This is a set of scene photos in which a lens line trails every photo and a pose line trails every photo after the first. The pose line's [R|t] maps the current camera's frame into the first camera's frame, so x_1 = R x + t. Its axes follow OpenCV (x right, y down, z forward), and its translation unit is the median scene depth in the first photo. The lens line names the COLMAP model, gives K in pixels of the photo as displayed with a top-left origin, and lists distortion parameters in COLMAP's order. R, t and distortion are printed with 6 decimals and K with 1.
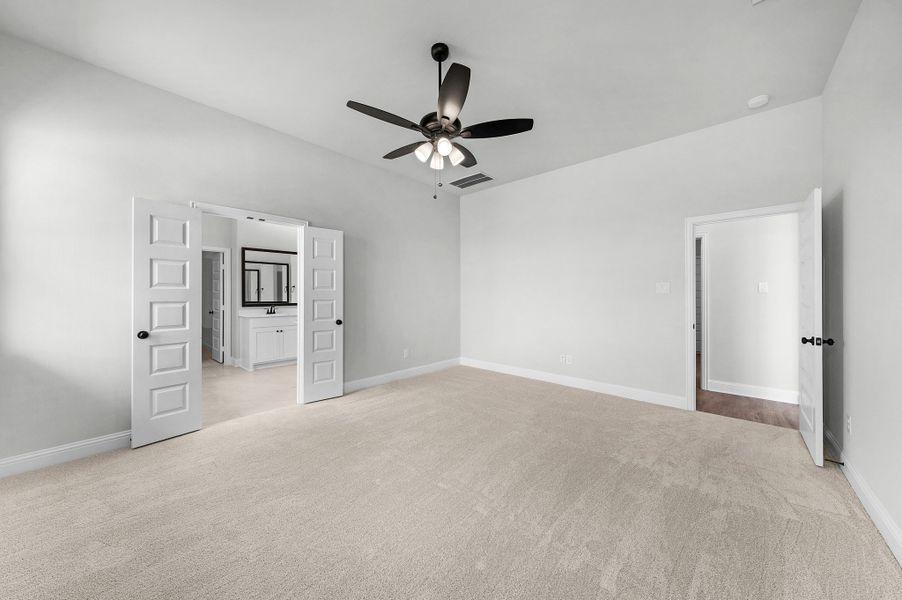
lens RADIAL K [[309.5, 0, 448.4], [0, 309.5, 295.1], [0, 0, 1]] dist [-0.001237, -0.000112]
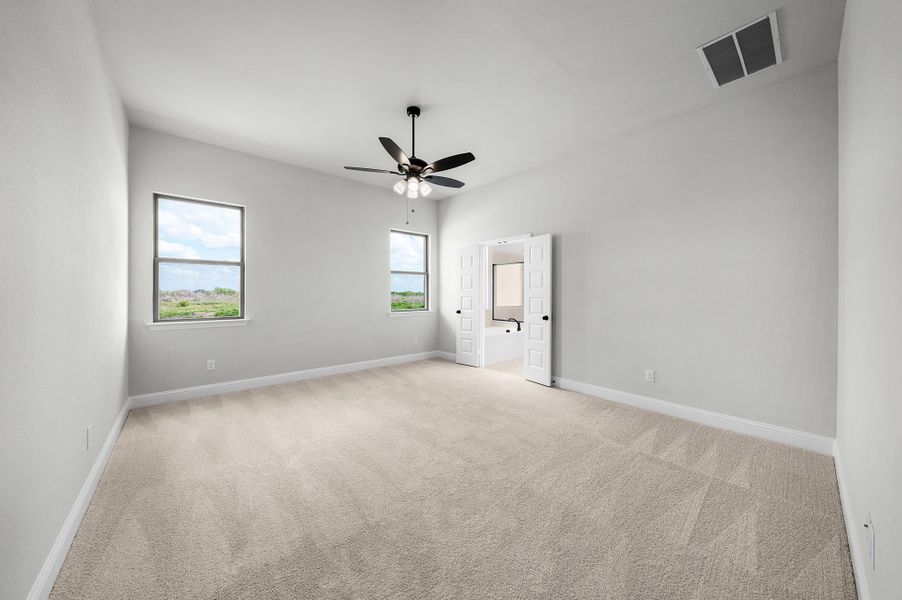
lens RADIAL K [[309.5, 0, 448.4], [0, 309.5, 295.1], [0, 0, 1]] dist [-0.001237, -0.000112]
pose [[-0.120652, 0.001597, -0.992694, 0.963977], [-0.003723, 0.999991, 0.002061, 0.005735], [0.992688, 0.003944, -0.120645, 0.977163]]
